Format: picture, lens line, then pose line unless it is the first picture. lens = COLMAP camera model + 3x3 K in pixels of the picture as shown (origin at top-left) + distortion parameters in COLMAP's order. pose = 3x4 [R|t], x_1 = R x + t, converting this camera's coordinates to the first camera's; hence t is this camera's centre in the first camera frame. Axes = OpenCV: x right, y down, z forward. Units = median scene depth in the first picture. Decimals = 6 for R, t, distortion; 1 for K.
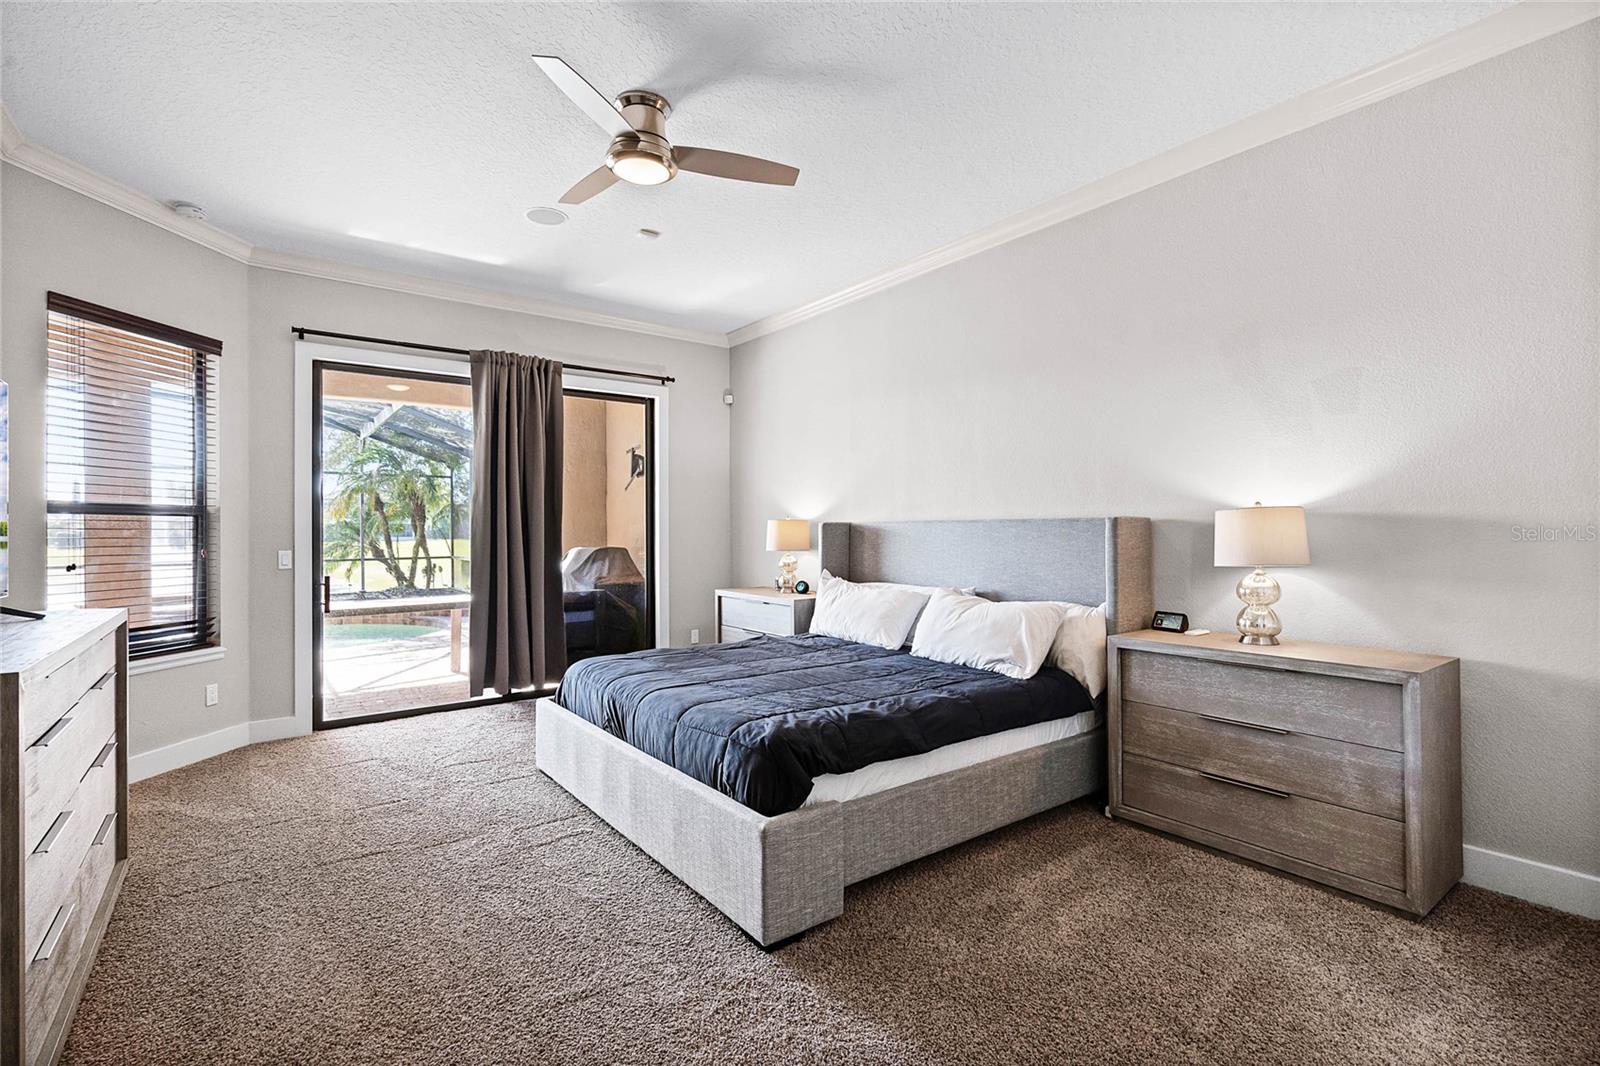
lens RADIAL K [[732.8, 0, 785.1], [0, 732.8, 529.8], [0, 0, 1]] dist [0.004503, 0.000520]
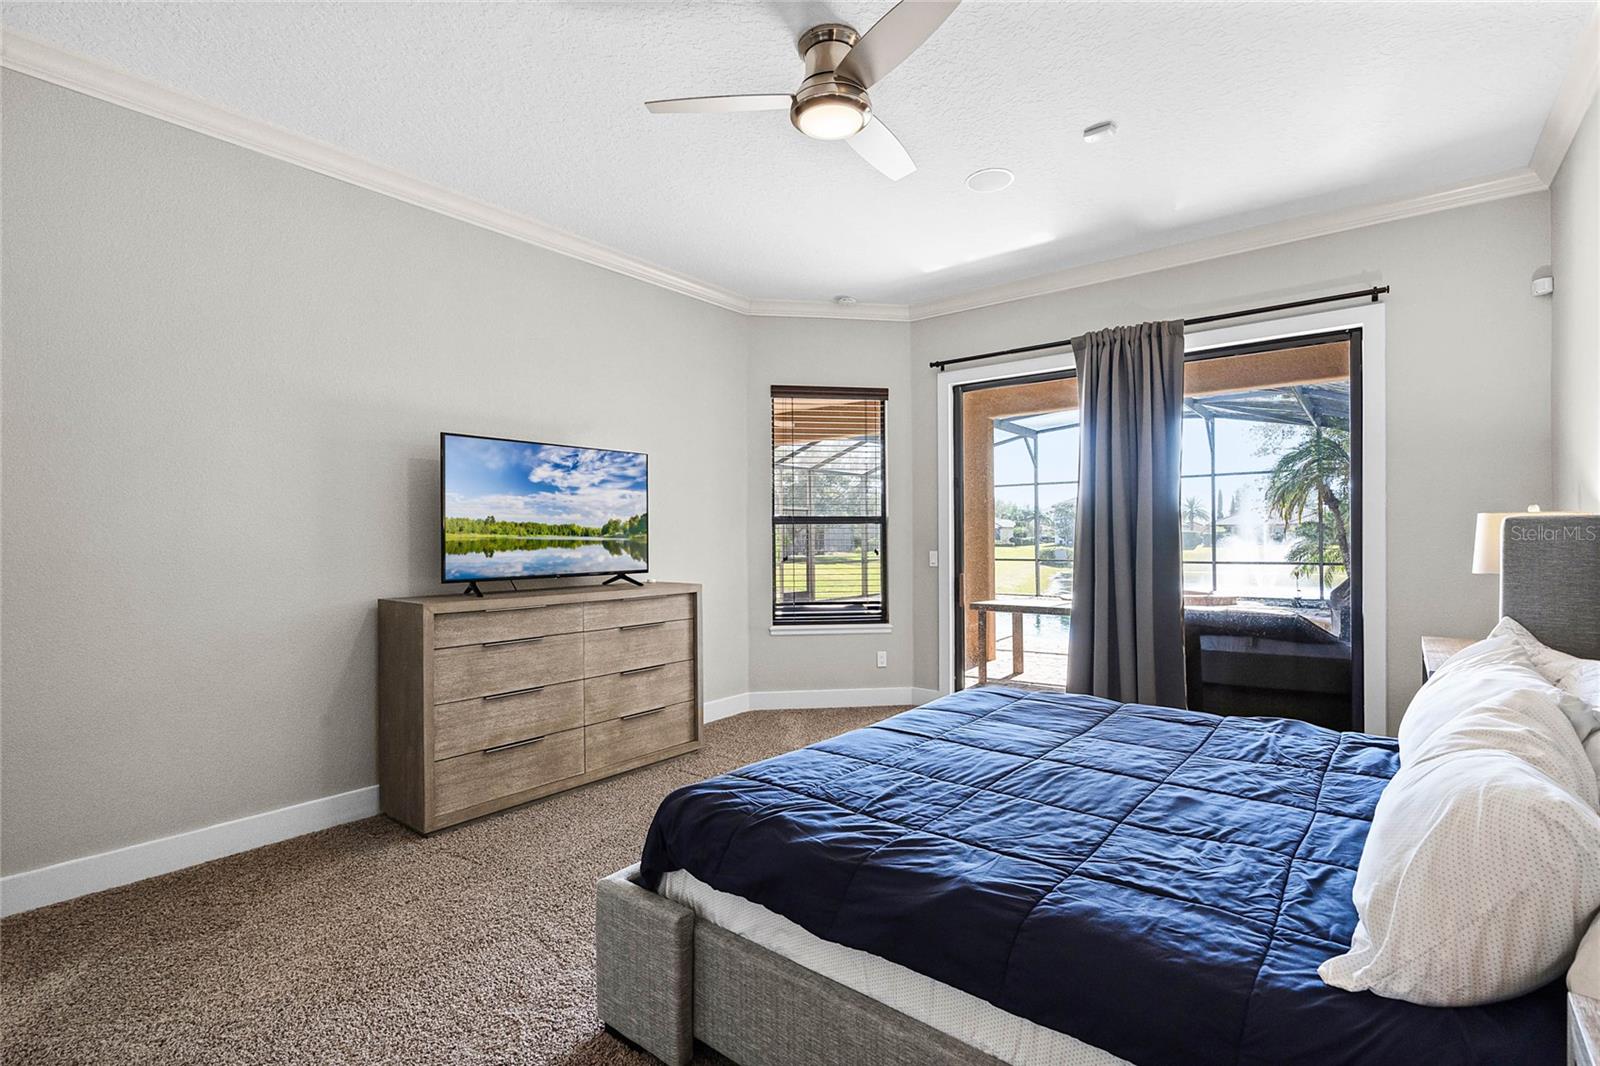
lens RADIAL K [[732.8, 0, 797.5], [0, 732.8, 541.3], [0, 0, 1]] dist [0.004503, 0.000520]
pose [[0.260890, 0.010486, -0.965311, 0.399715], [0.001833, 0.999934, 0.011358, -0.002356], [0.965367, -0.004732, 0.260854, 0.462240]]
